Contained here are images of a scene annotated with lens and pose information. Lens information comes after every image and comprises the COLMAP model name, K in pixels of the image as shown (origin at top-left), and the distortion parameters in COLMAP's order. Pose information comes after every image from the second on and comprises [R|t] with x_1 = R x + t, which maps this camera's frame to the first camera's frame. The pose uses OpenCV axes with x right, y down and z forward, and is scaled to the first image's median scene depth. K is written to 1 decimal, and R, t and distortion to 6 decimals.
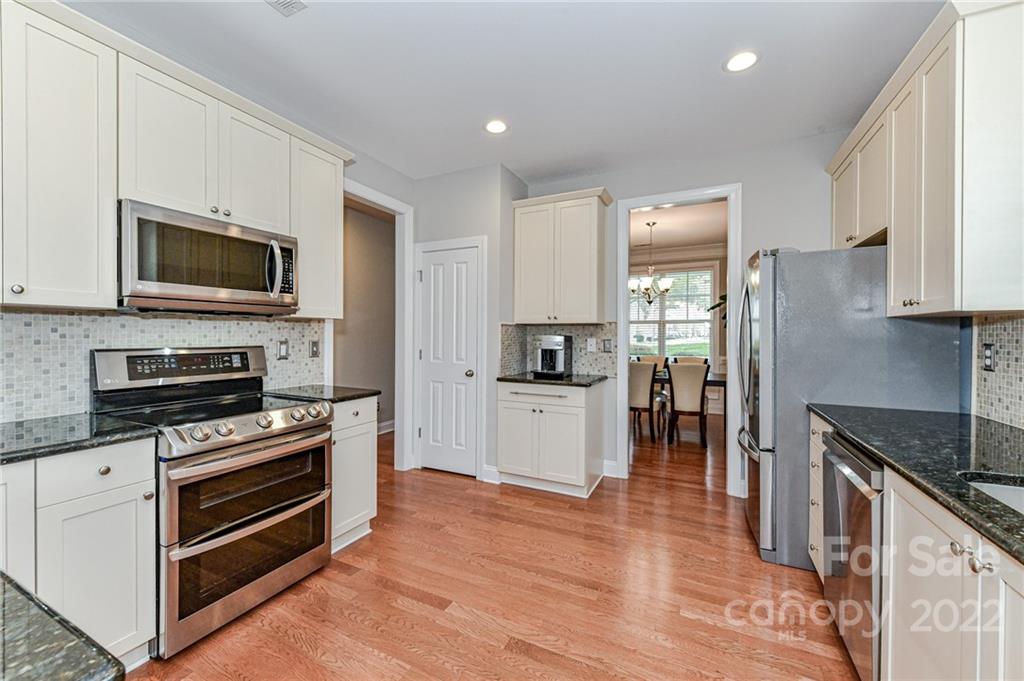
lens RADIAL K [[405.6, 0, 510.4], [0, 405.6, 339.4], [0, 0, 1]] dist [0.003602, -0.000488]
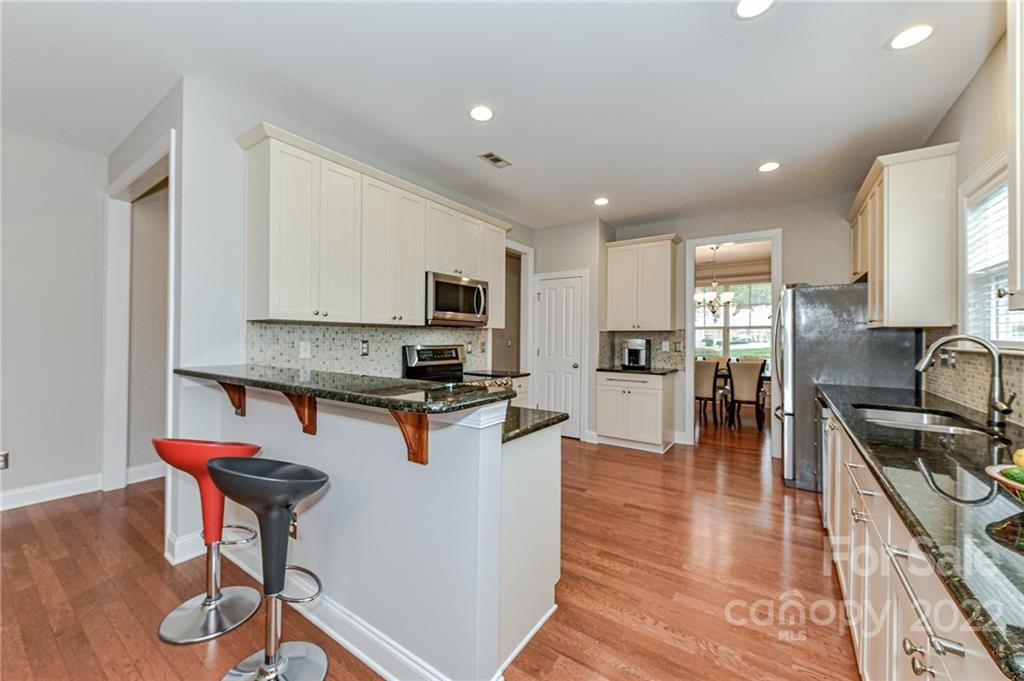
lens RADIAL K [[405.6, 0, 506.6], [0, 405.6, 339.4], [0, 0, 1]] dist [0.003602, -0.000488]
pose [[0.987947, 0.002924, -0.154764, -0.121555], [-0.004376, 0.999950, -0.009046, 0.005161], [0.154730, 0.009614, 0.987910, -0.447678]]
